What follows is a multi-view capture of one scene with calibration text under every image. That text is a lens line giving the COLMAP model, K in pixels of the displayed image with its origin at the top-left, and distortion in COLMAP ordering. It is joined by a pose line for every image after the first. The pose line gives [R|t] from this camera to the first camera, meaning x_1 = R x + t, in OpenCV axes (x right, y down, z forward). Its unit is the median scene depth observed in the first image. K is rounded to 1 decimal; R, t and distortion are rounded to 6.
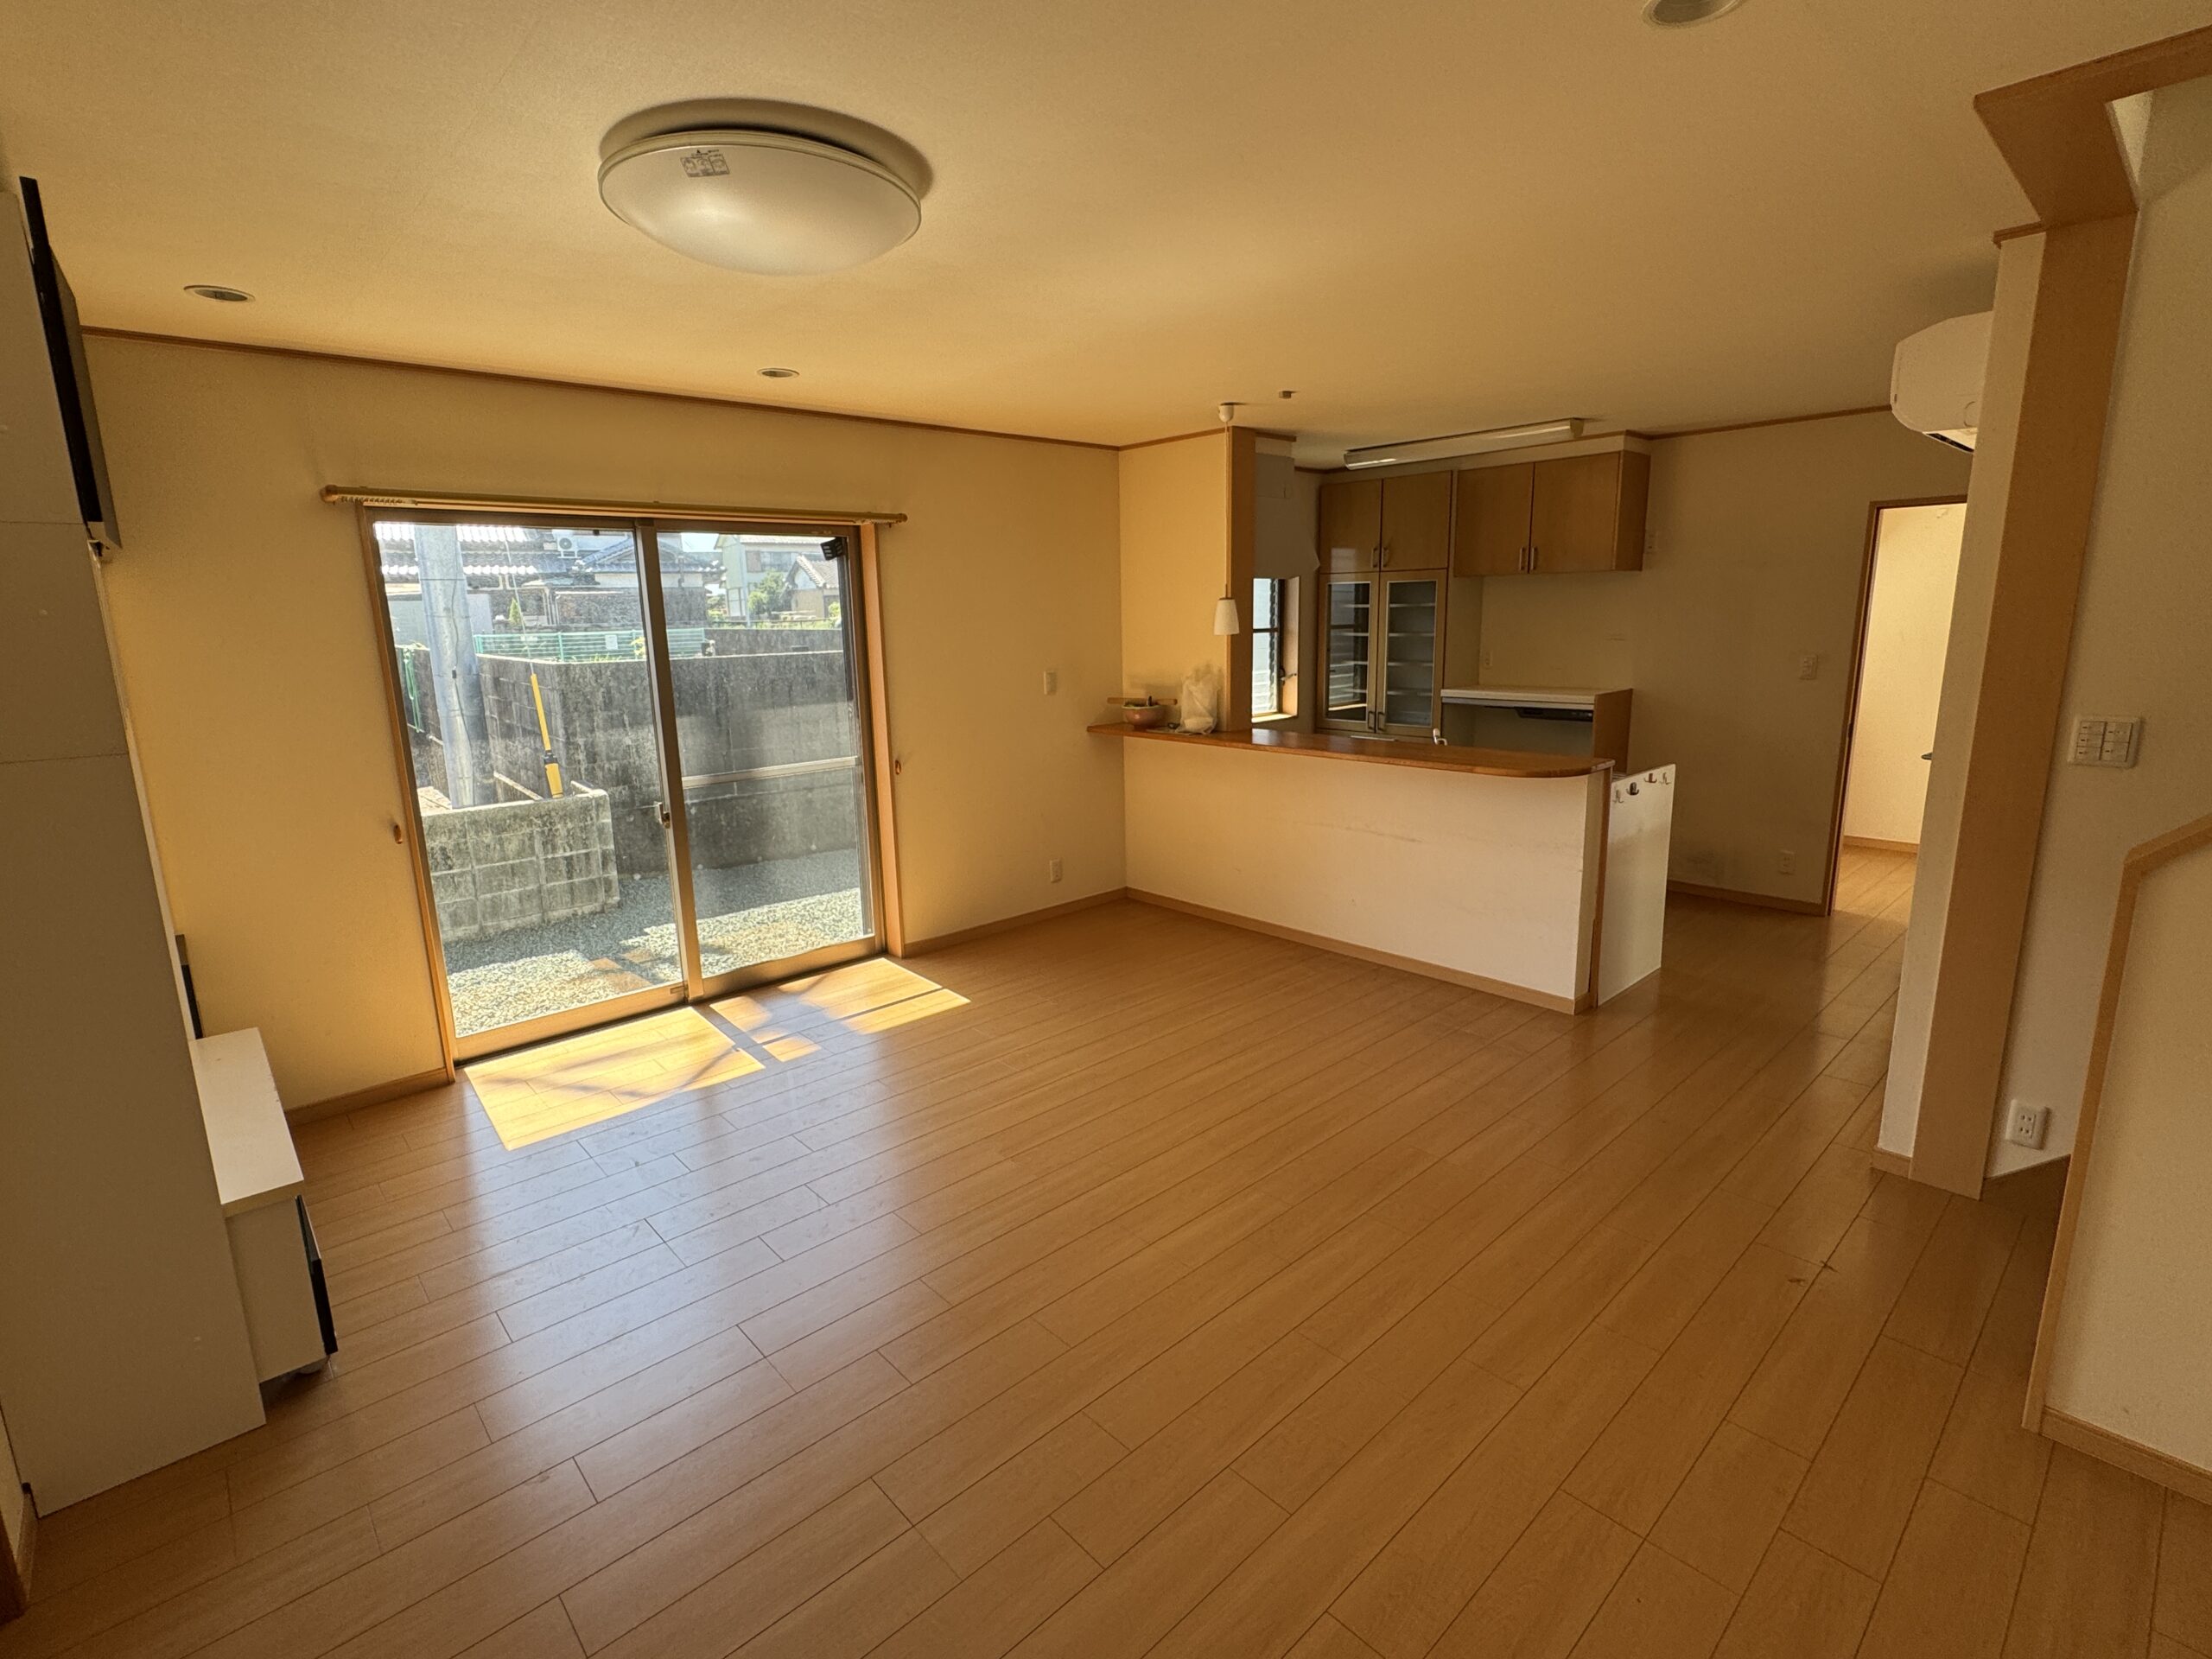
lens RADIAL K [[1022.7, 0, 1106.0], [0, 1022.7, 829.5], [0, 0, 1]] dist [-0.015889, 0.000249]
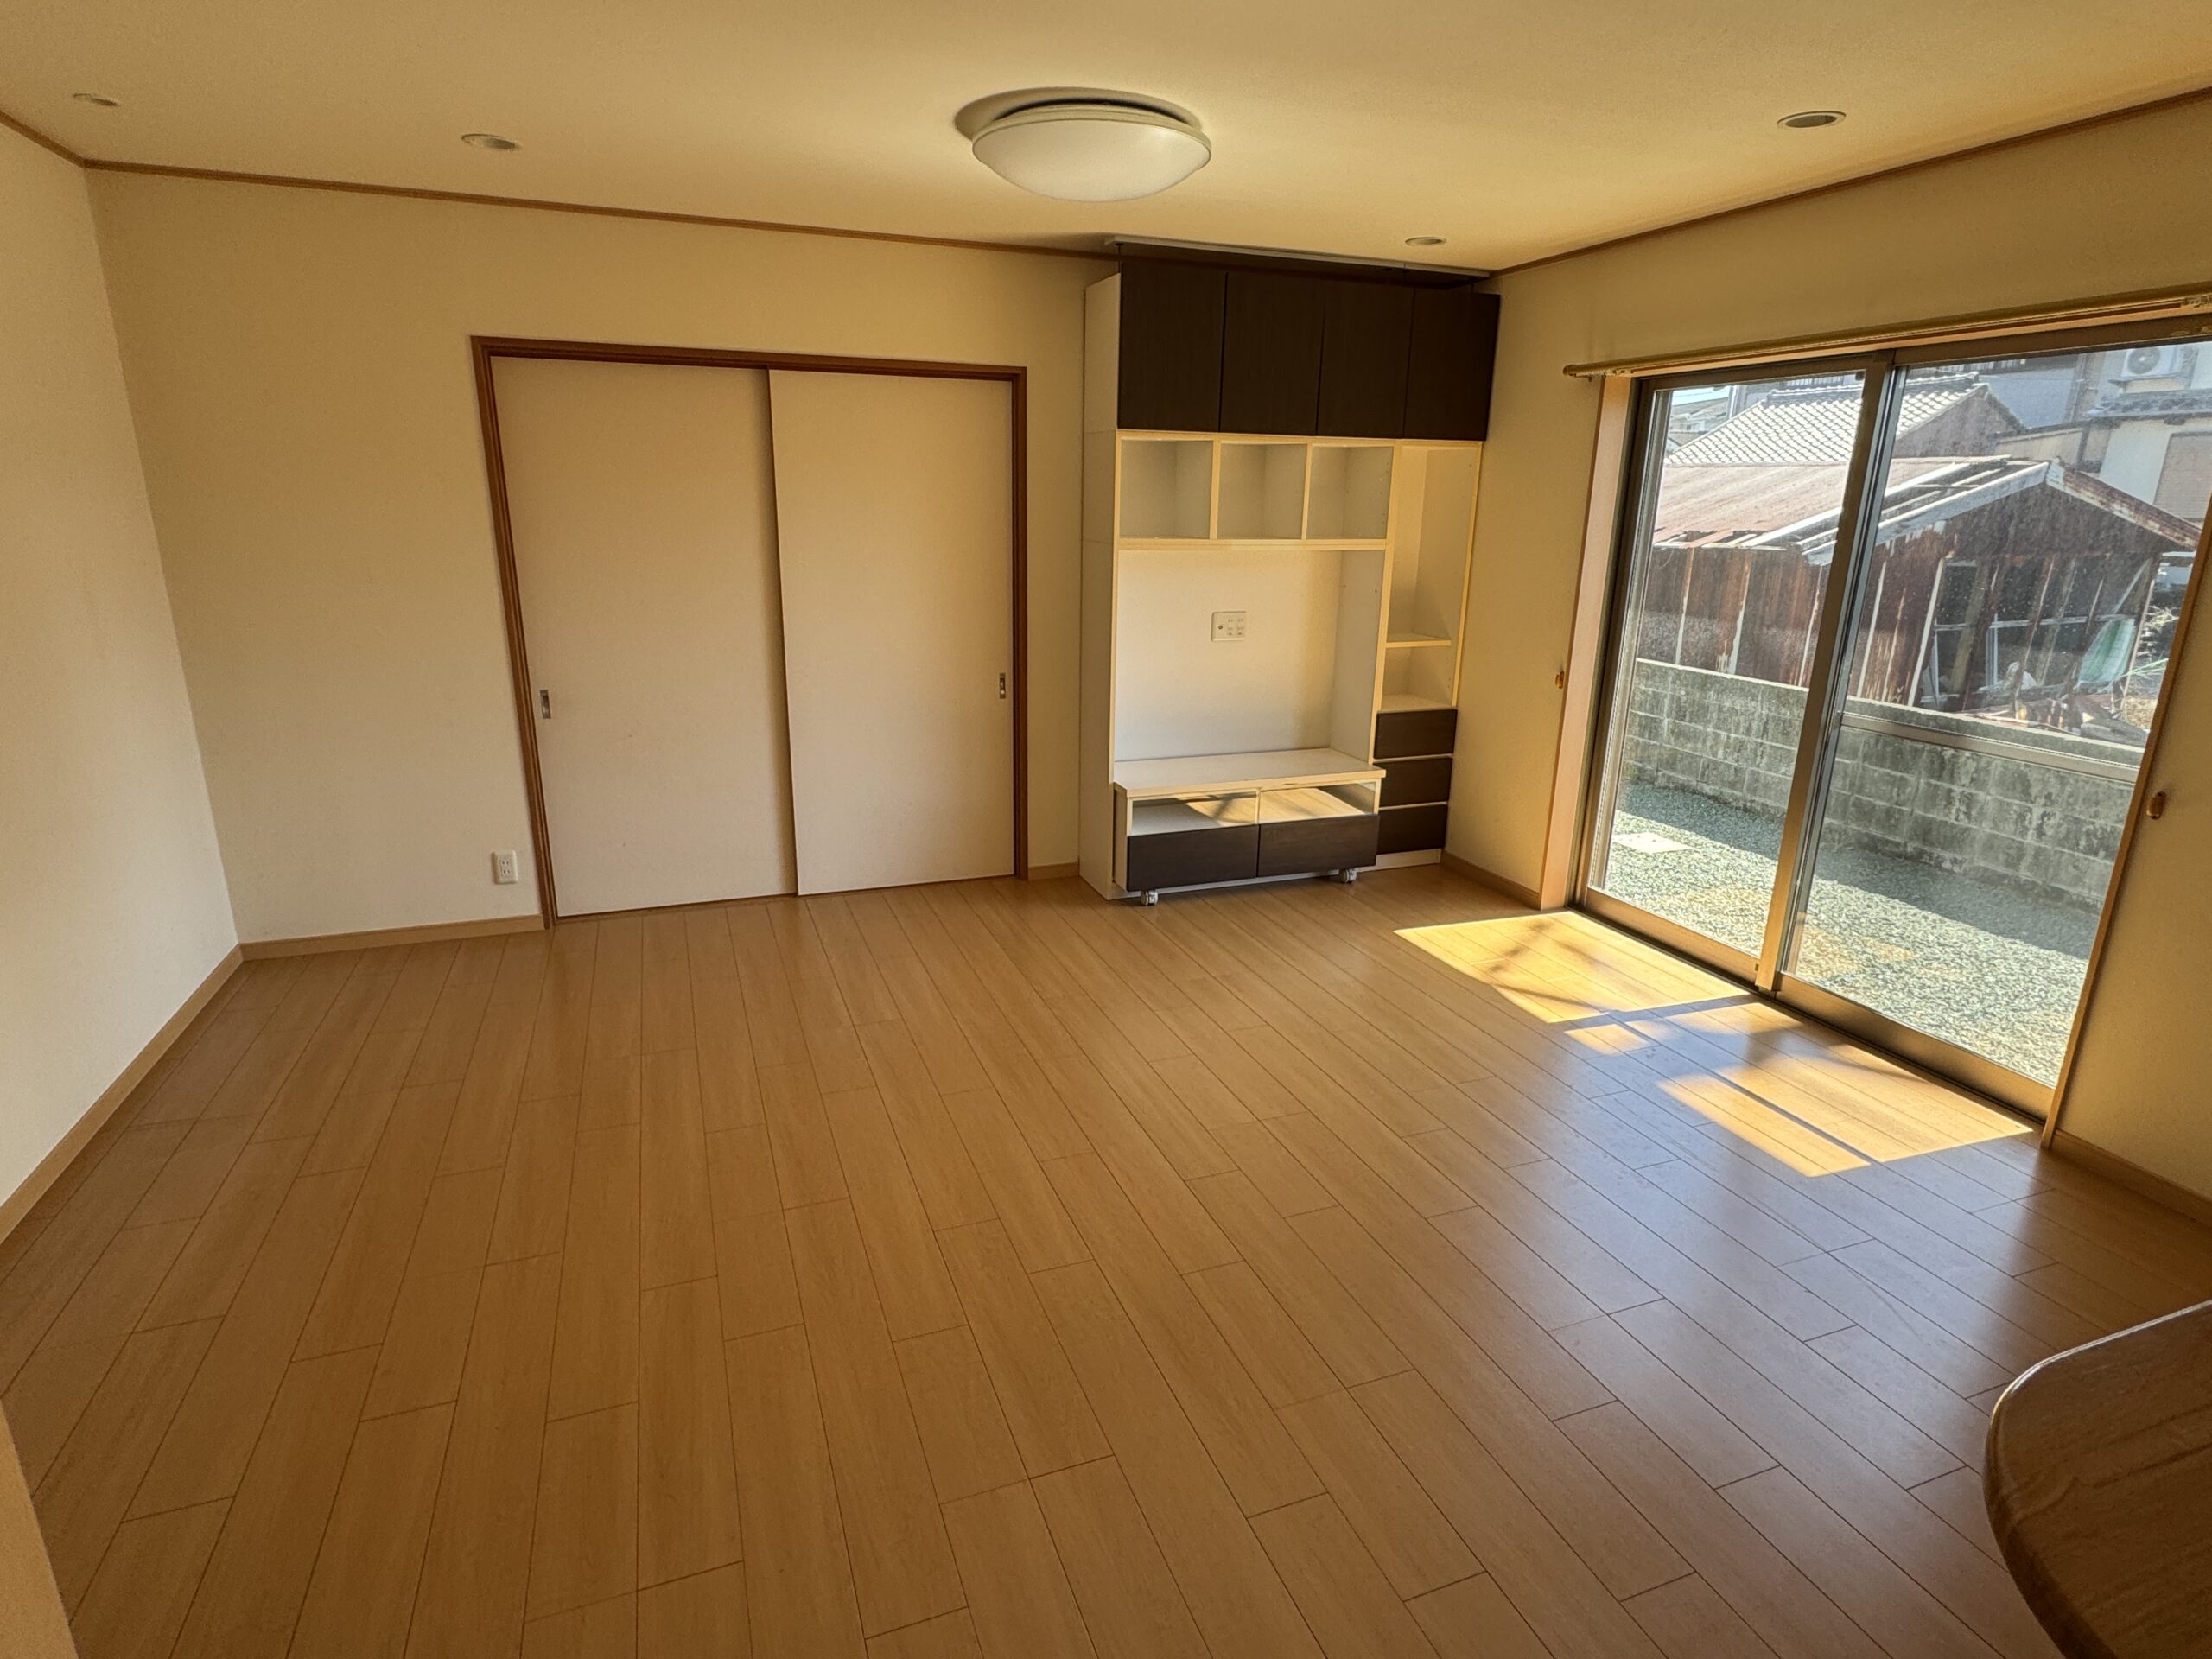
lens RADIAL K [[1173.7, 0, 1106.0], [0, 1173.7, 829.5], [0, 0, 1]] dist [-0.003470, 0.000371]
pose [[-0.374293, 0.272101, -0.886491, 0.609673], [-0.197179, 0.910765, 0.362805, -0.191409], [0.906104, 0.310593, -0.287240, 0.858737]]
